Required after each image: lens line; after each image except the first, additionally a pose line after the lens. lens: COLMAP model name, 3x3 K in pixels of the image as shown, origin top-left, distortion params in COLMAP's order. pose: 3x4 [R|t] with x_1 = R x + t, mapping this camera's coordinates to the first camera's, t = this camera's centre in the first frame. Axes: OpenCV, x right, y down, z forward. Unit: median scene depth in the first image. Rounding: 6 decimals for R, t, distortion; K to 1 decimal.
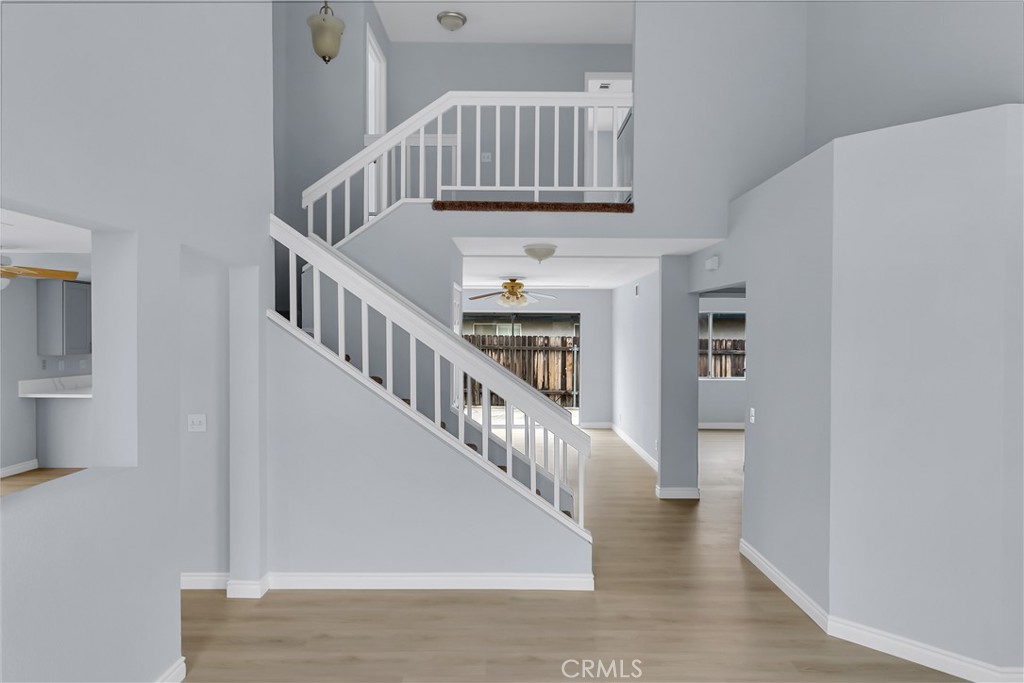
lens RADIAL K [[606.3, 0, 510.3], [0, 606.3, 337.5], [0, 0, 1]] dist [0.019318, -0.000124]
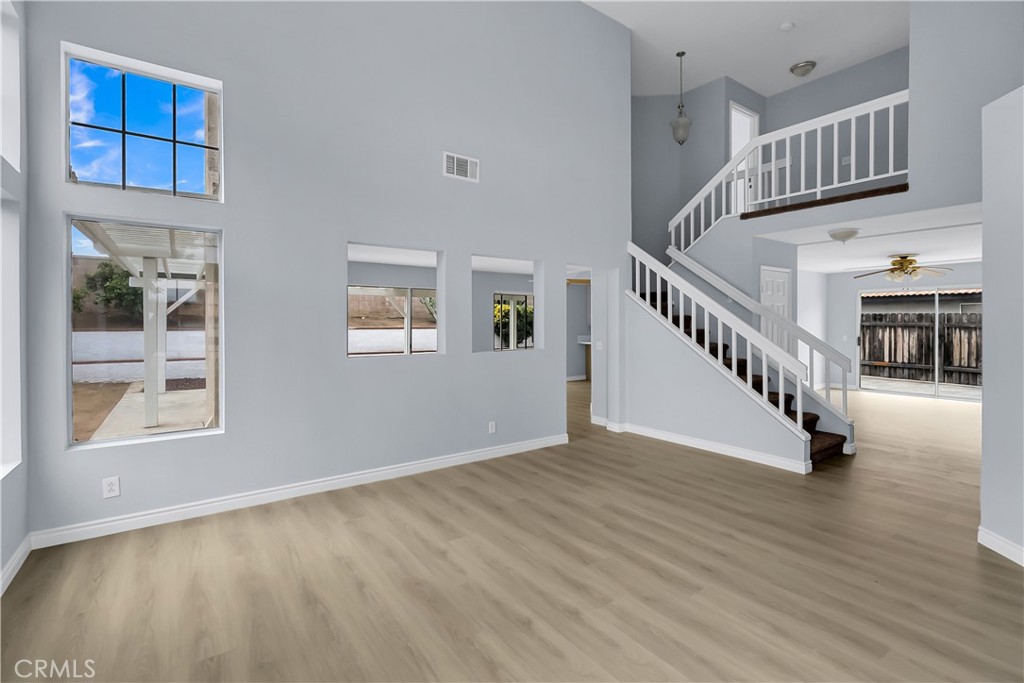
lens RADIAL K [[467.2, 0, 505.6], [0, 467.2, 326.3], [0, 0, 1]] dist [-0.005058, 0.000268]
pose [[0.576461, 0.003429, -0.817118, 0.353574], [-0.003442, 0.999993, 0.001768, 0.040743], [0.817118, 0.001794, 0.576468, -0.110711]]
